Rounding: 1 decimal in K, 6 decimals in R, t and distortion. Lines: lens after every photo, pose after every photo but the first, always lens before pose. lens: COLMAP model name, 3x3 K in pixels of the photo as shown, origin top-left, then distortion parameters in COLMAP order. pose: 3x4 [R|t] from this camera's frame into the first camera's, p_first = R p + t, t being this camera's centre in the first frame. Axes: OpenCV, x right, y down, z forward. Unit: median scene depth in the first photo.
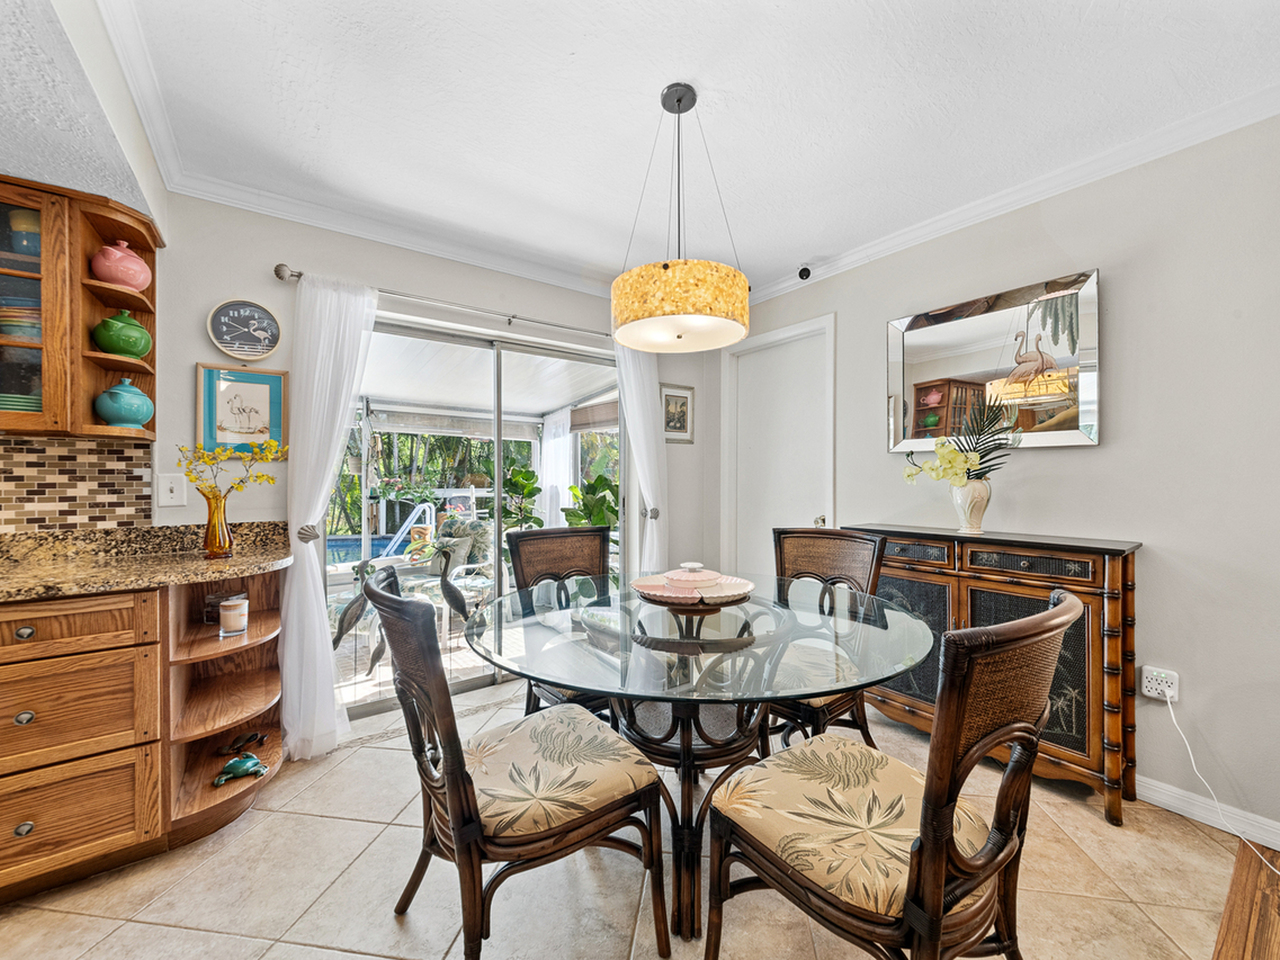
lens RADIAL K [[503.9, 0, 640.0], [0, 503.9, 480.0], [0, 0, 1]] dist [0.000913, 0.000162]
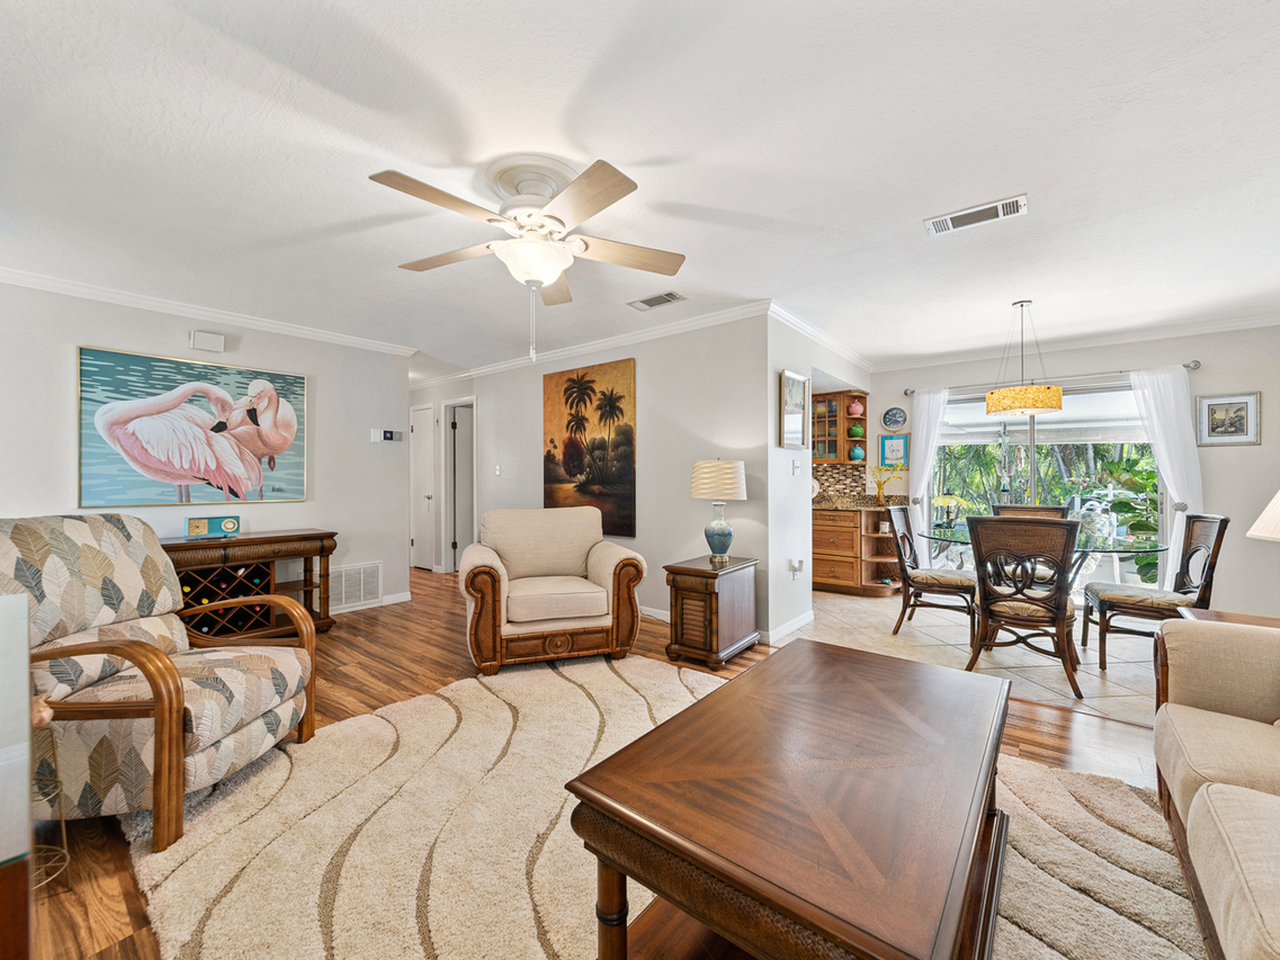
lens RADIAL K [[512.9, 0, 642.4], [0, 512.9, 476.3], [0, 0, 1]] dist [-0.000995, -0.000096]
pose [[0.259129, -0.001795, -0.965841, 1.421120], [-0.002685, 0.999993, -0.002578, -0.001003], [0.965839, 0.003261, 0.259123, -0.916110]]
